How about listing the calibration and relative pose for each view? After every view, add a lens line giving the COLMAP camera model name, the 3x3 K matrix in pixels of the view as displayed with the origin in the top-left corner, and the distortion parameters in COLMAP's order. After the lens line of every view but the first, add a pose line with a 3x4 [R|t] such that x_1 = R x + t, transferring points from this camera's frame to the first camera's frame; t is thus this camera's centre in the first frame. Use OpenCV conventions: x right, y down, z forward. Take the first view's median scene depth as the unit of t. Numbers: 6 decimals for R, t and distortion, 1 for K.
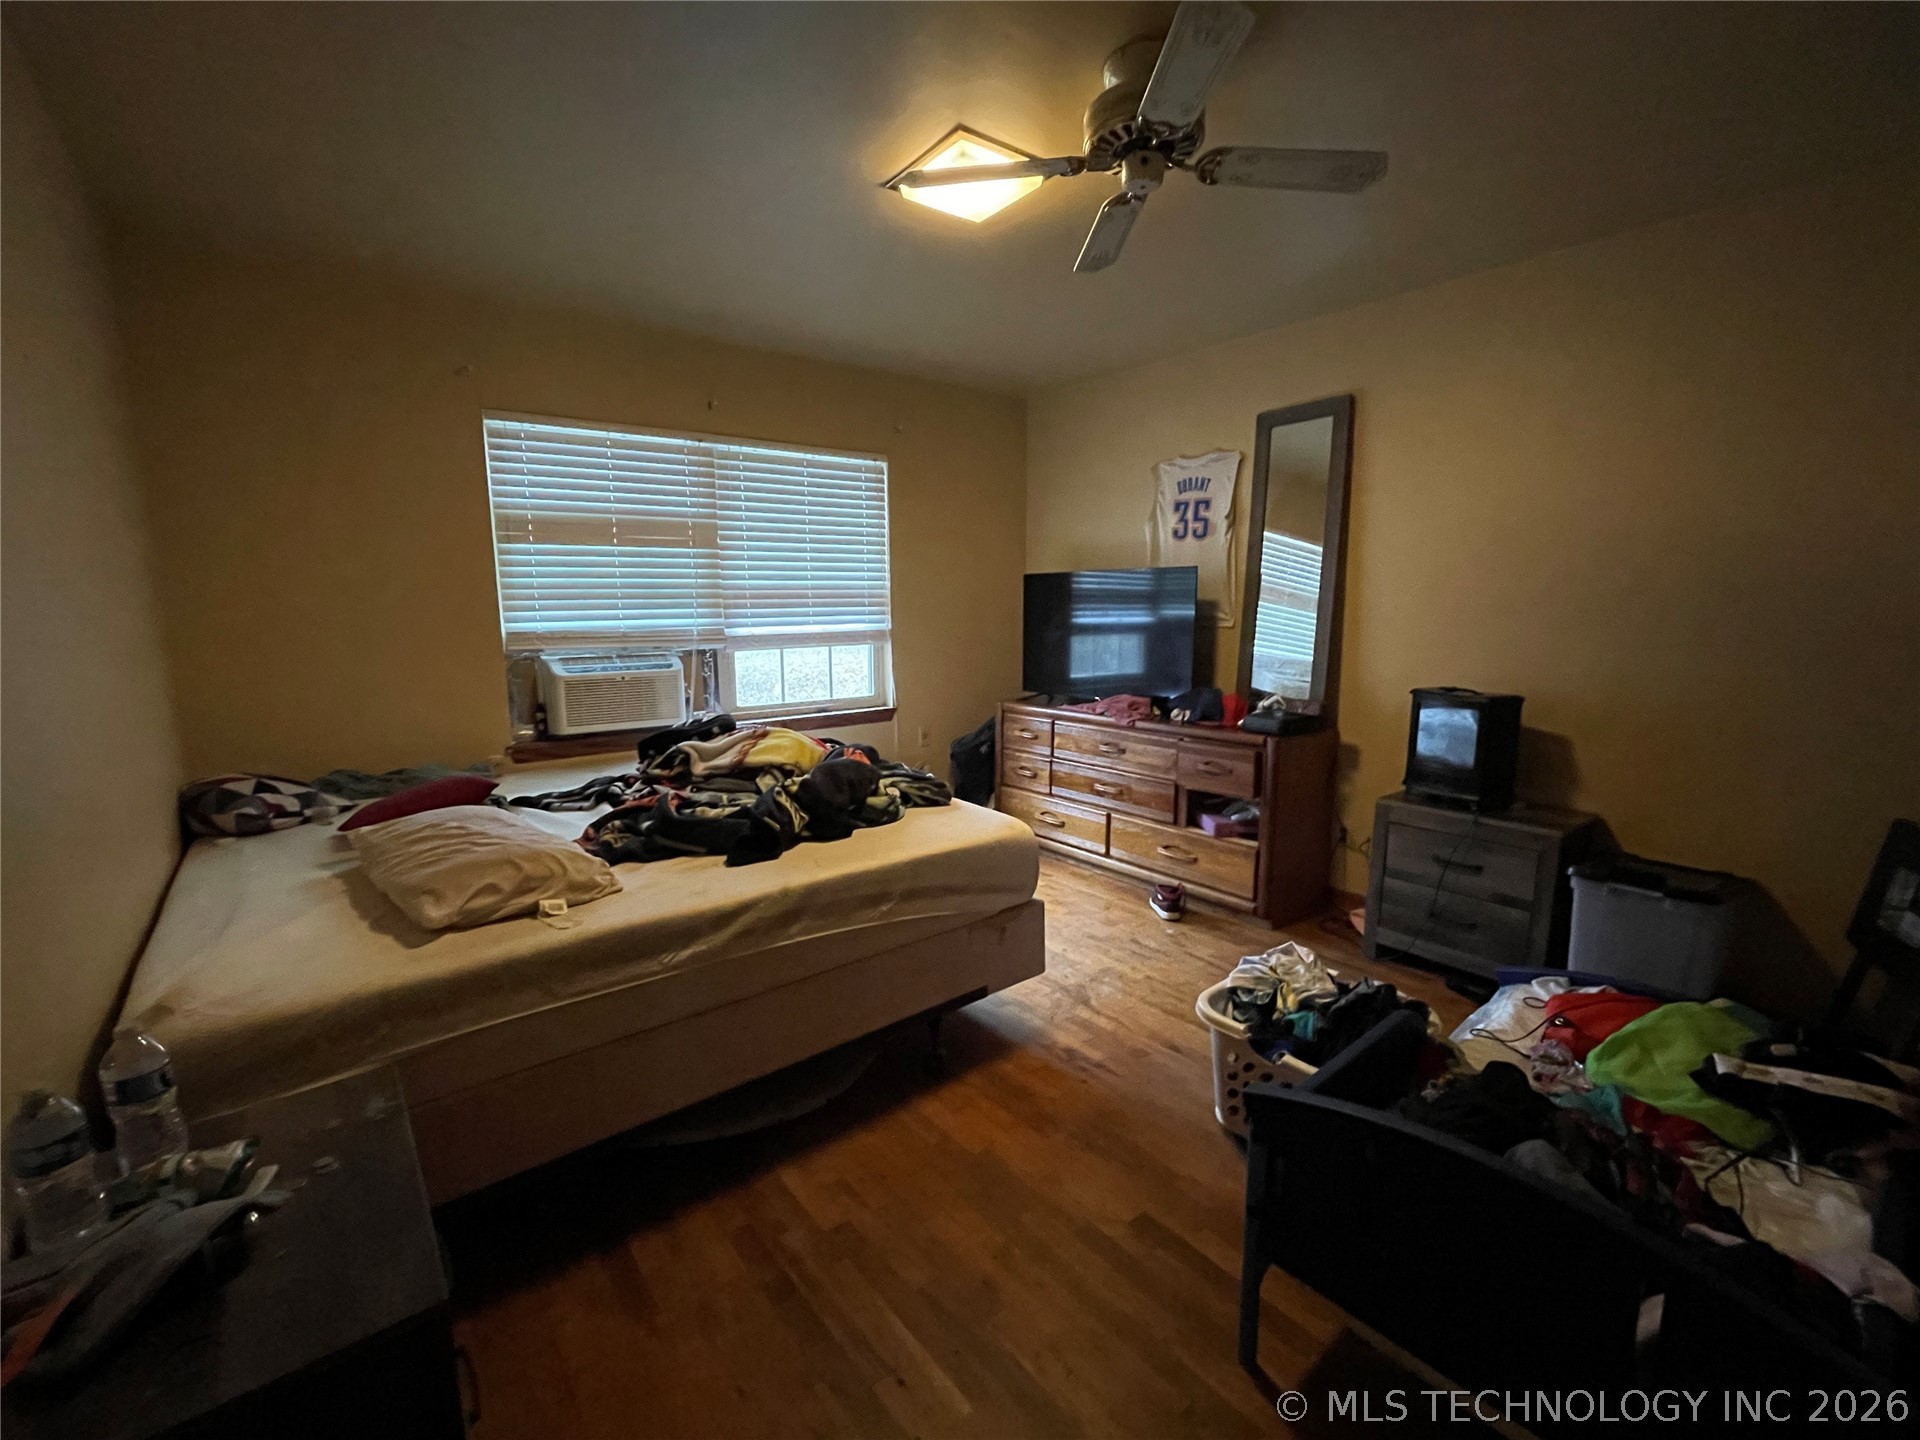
lens RADIAL K [[821.8, 0, 951.4], [0, 821.8, 723.3], [0, 0, 1]] dist [-0.001629, -0.000334]
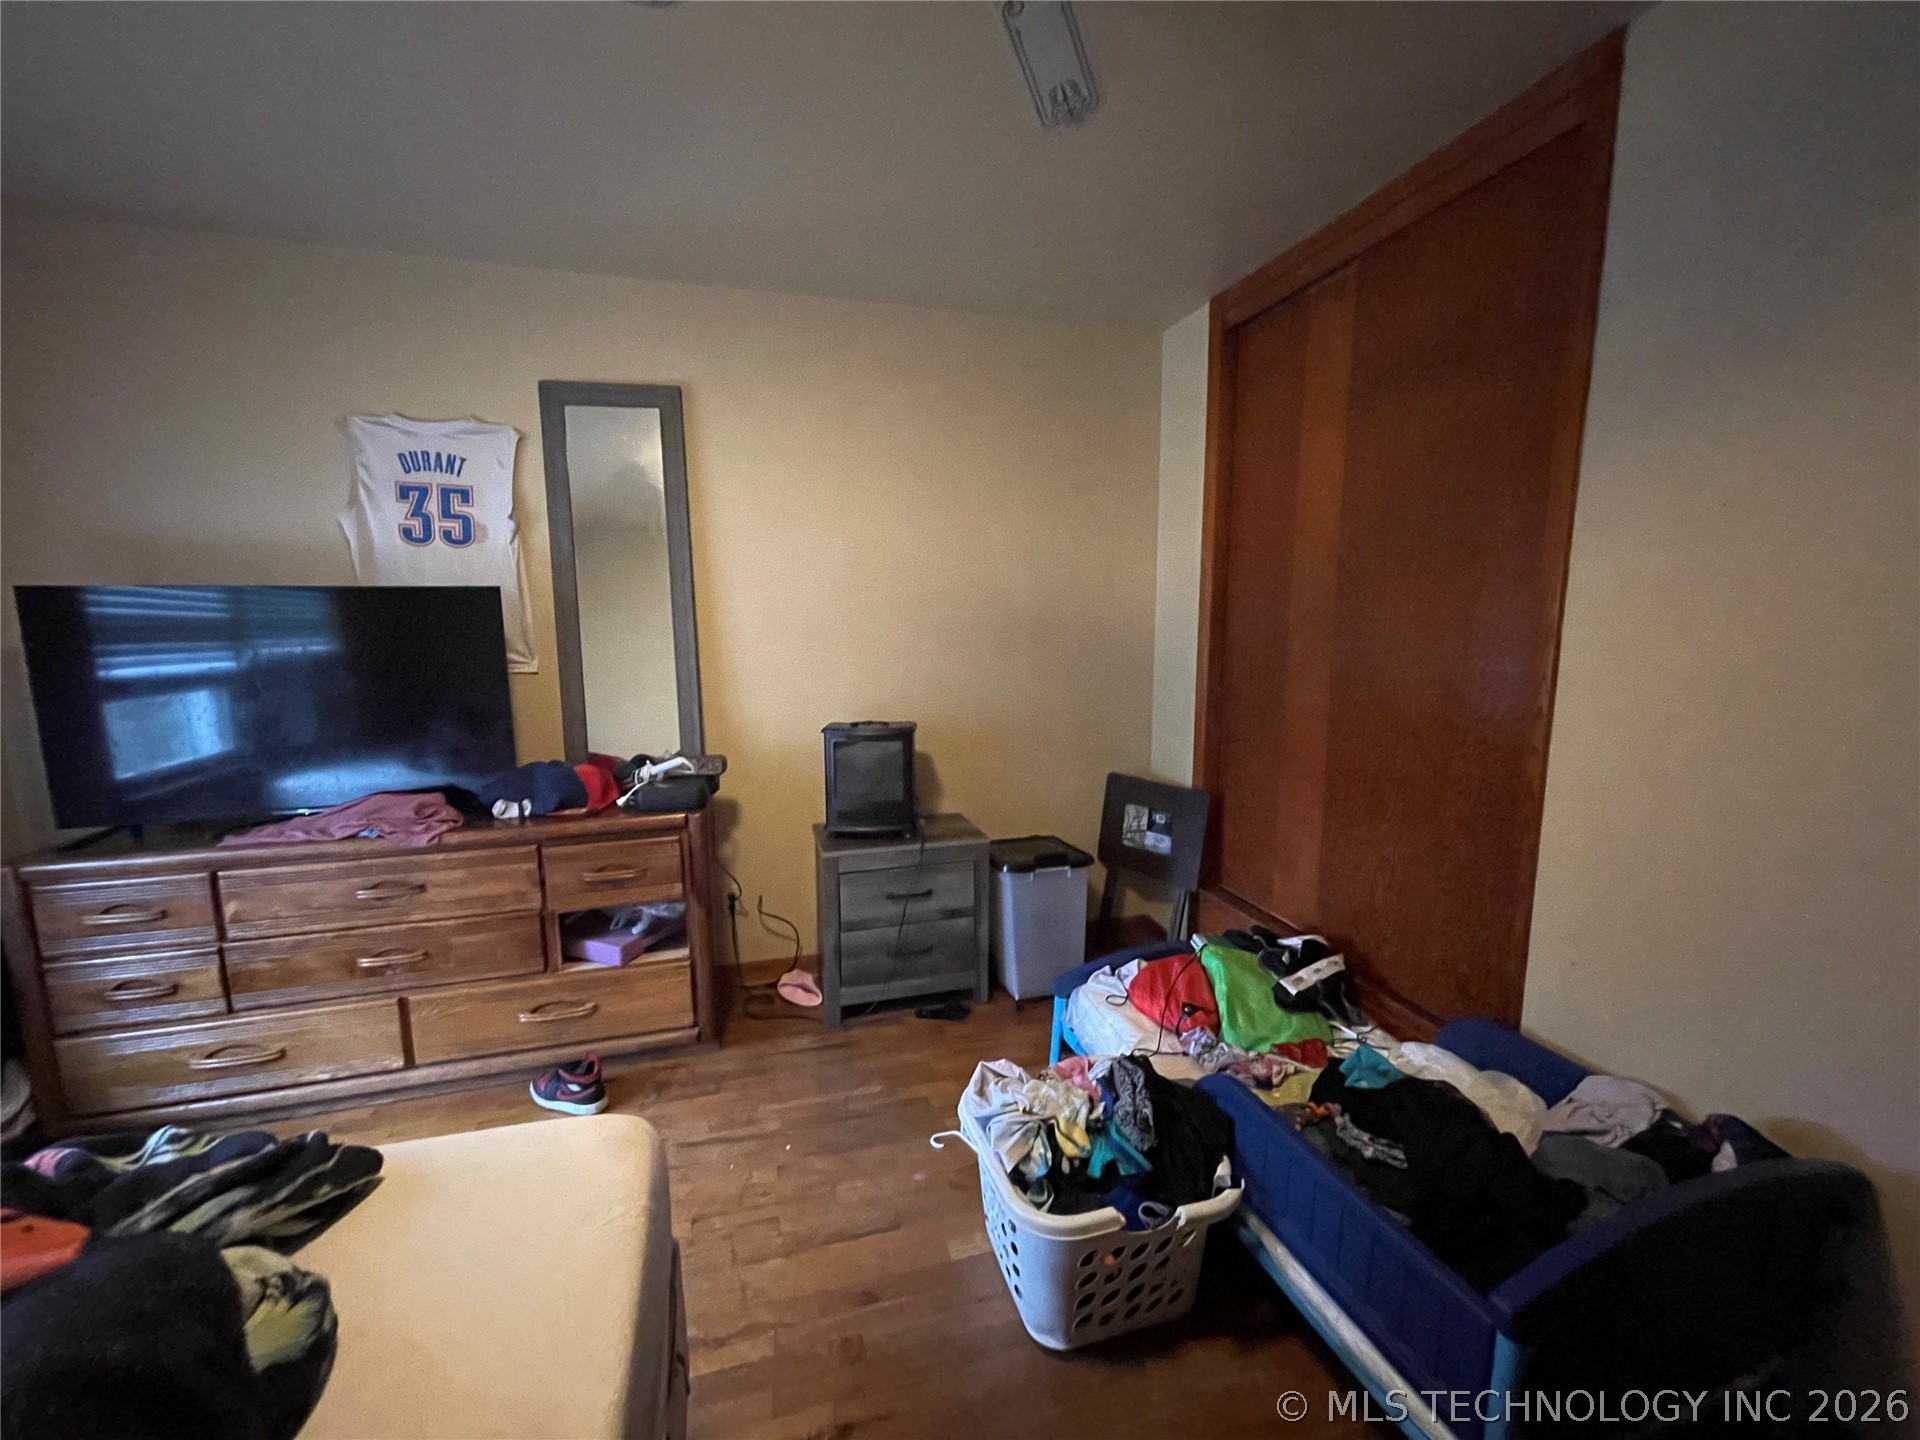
lens RADIAL K [[772.6, 0, 960.0], [0, 772.6, 720.0], [0, 0, 1]] dist [0.001126, -0.000012]
pose [[0.374154, -0.125749, 0.918801, -0.150676], [0.141926, 0.986857, 0.077268, -0.077380], [-0.916442, 0.101492, 0.387084, 0.410663]]
